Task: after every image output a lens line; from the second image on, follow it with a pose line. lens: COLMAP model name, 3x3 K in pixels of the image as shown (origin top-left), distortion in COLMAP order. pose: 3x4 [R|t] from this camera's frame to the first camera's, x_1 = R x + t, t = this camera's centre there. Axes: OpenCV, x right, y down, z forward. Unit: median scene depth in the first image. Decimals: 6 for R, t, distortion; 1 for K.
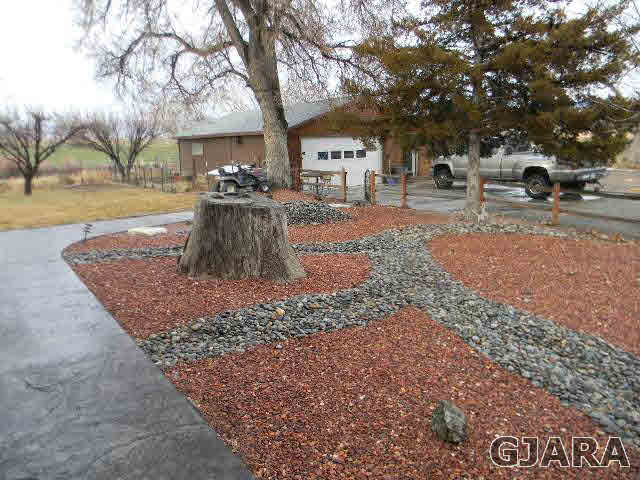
lens RADIAL K [[520.1, 0, 316.7], [0, 520.1, 244.1], [0, 0, 1]] dist [0.012838, -0.015849]
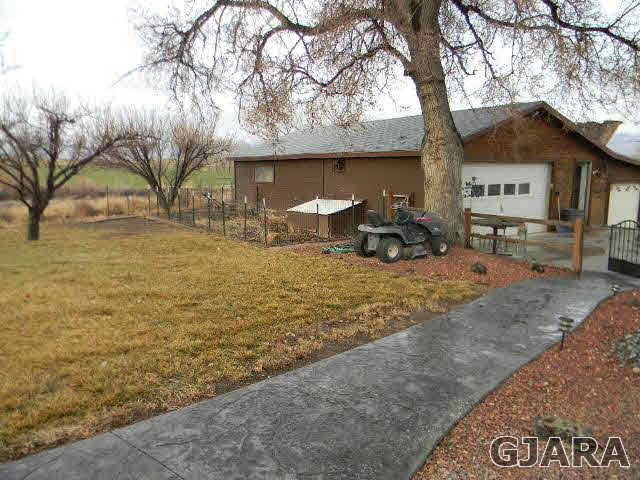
lens RADIAL K [[520.1, 0, 316.7], [0, 520.1, 244.1], [0, 0, 1]] dist [0.012838, -0.015849]
pose [[0.999510, 0.029144, -0.011443, -0.191022], [-0.029675, 0.998341, -0.049349, -0.065081], [0.009985, 0.049665, 0.998716, 0.351205]]
